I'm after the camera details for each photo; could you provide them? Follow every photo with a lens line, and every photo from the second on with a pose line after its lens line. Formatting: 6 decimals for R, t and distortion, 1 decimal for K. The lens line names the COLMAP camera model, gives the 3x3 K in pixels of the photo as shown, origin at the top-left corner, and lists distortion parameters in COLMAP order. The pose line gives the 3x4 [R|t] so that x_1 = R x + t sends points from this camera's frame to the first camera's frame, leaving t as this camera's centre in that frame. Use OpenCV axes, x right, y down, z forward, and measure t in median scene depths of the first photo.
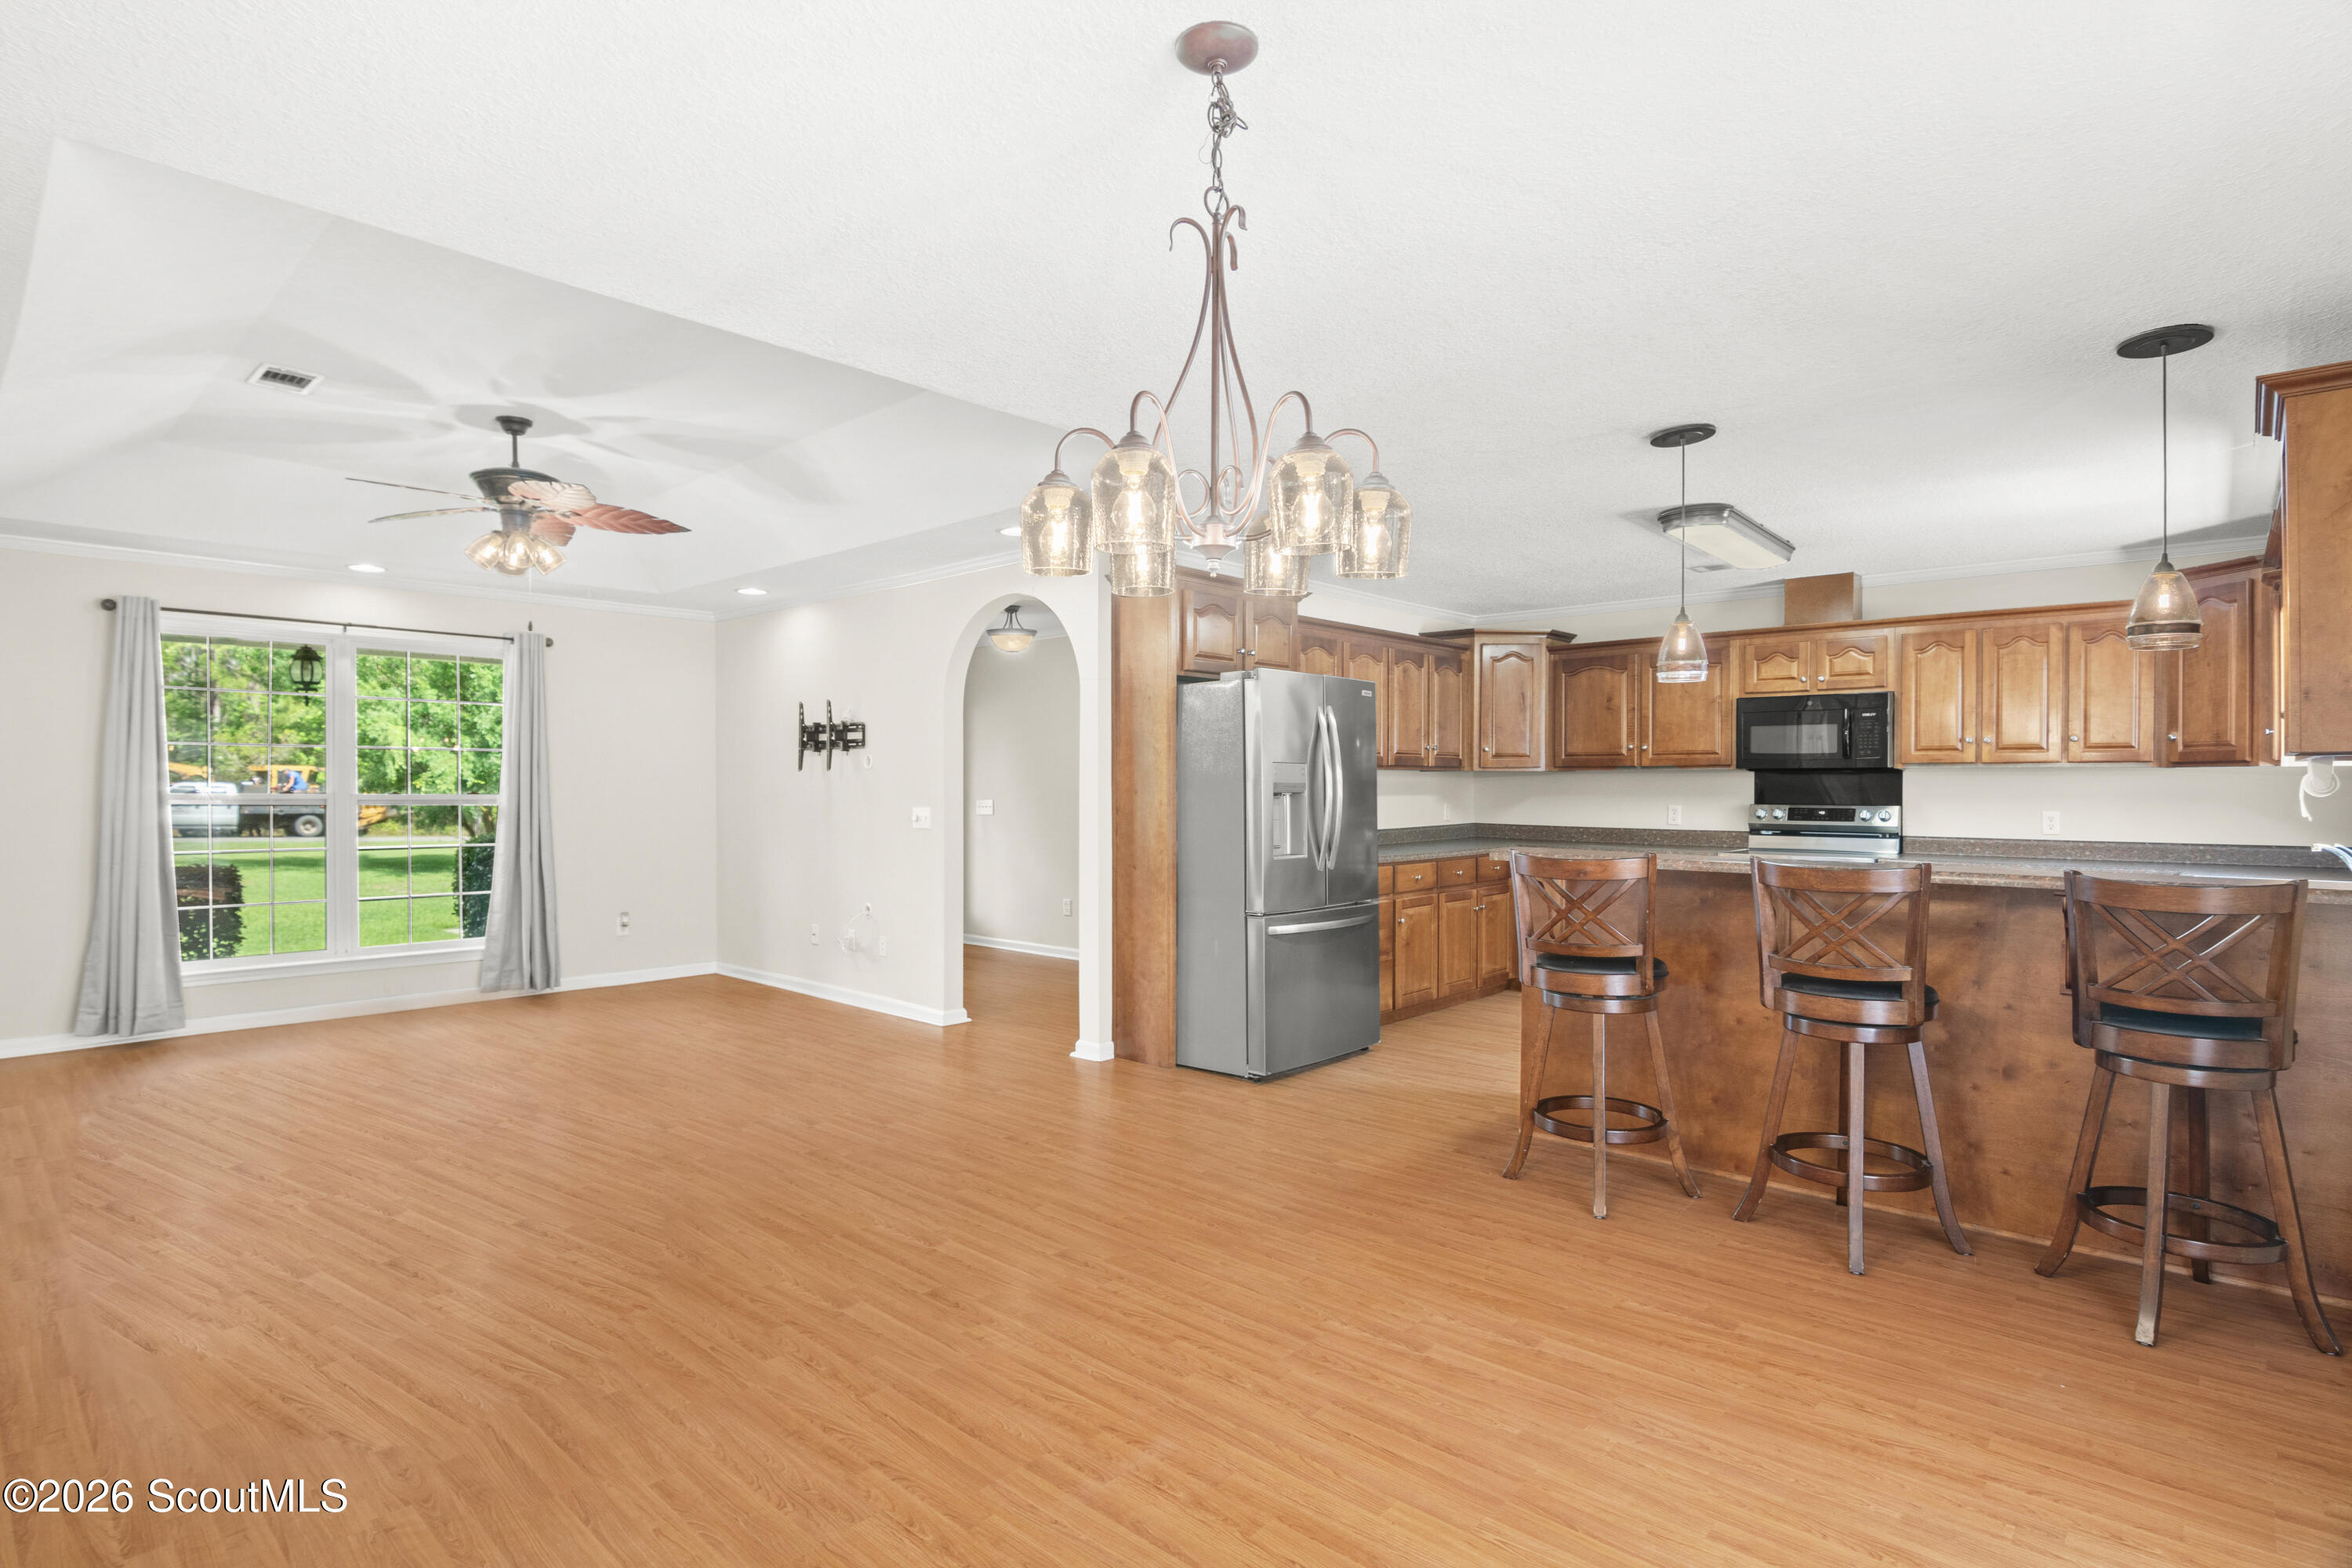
lens RADIAL K [[1146.9, 0, 1154.4], [0, 1146.9, 785.7], [0, 0, 1]] dist [-0.017299, -0.001948]
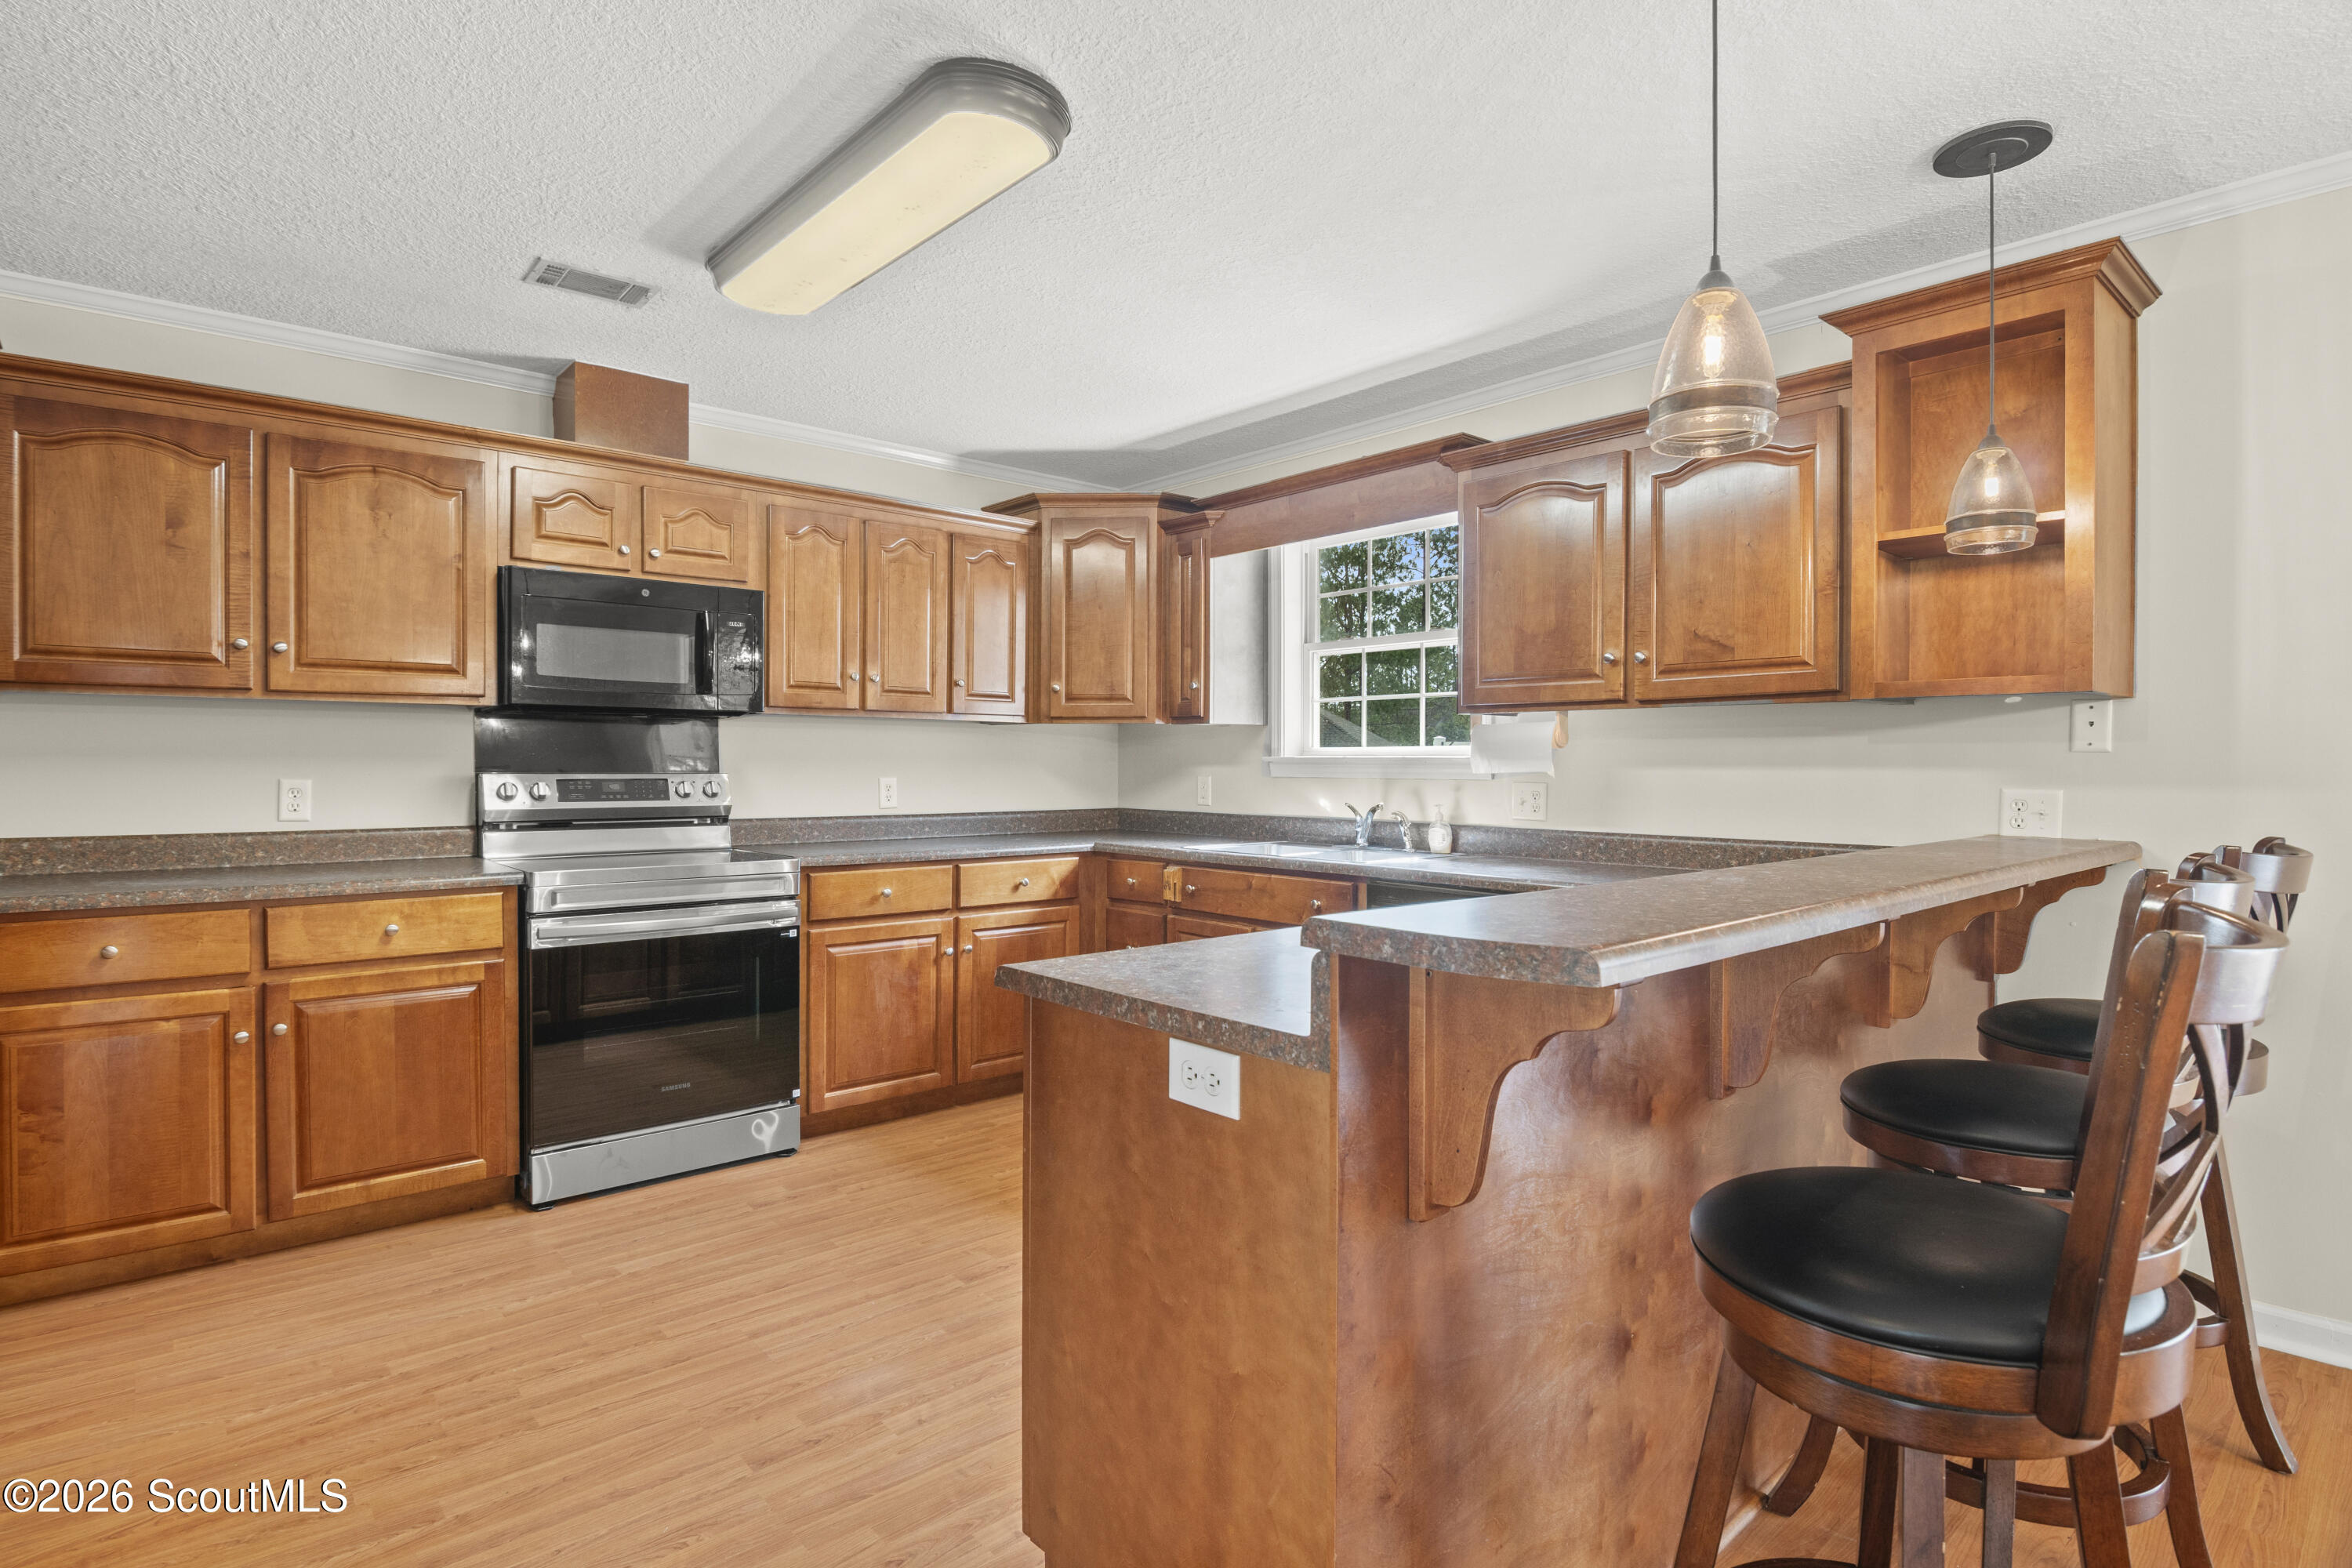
lens RADIAL K [[1170.1, 0, 1176.0], [0, 1170.1, 784.0], [0, 0, 1]] dist [-0.025498, -0.000432]
pose [[0.096142, -0.017107, 0.995221, 0.024021], [-0.000288, 0.999852, 0.017215, 0.012418], [-0.995368, -0.001942, 0.096123, 0.691121]]
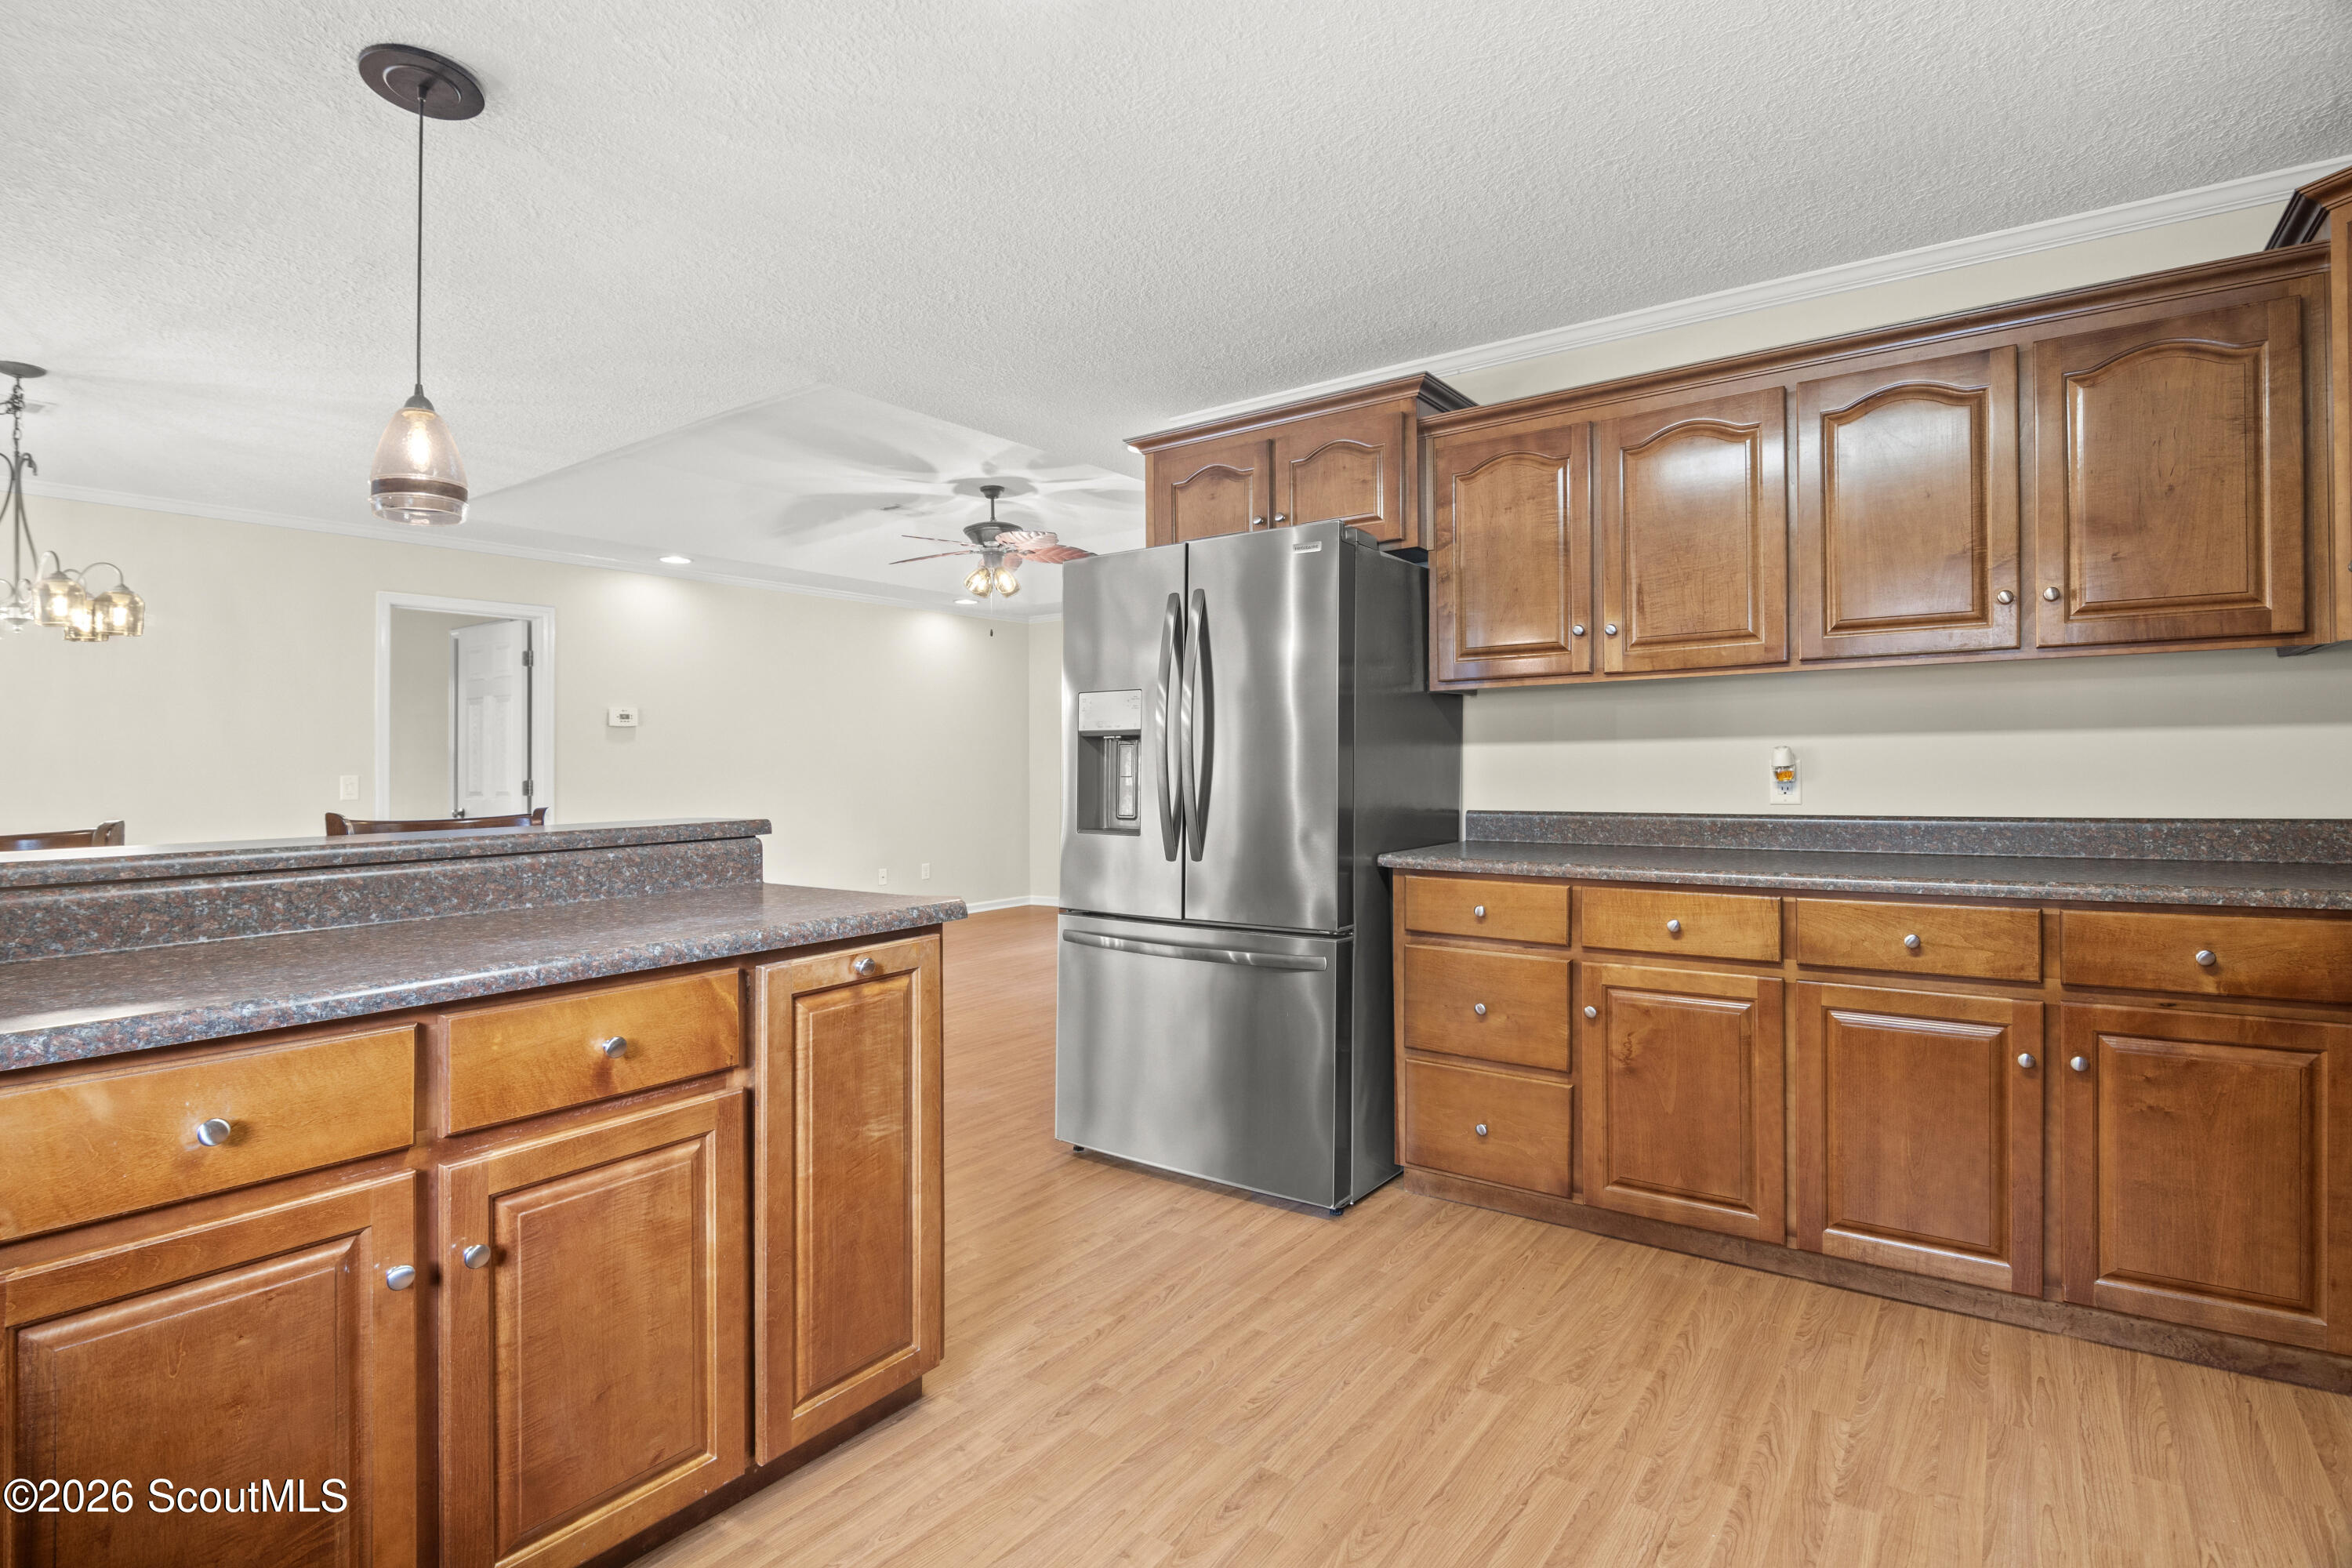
lens RADIAL K [[1084.1, 0, 1202.8], [0, 1084.1, 774.7], [0, 0, 1]] dist [-0.045178, -0.000199]
pose [[0.150531, 0.005592, -0.988589, 0.600353], [0.005650, 0.999963, 0.006516, 0.021752], [0.988589, -0.006567, 0.150494, 0.780381]]
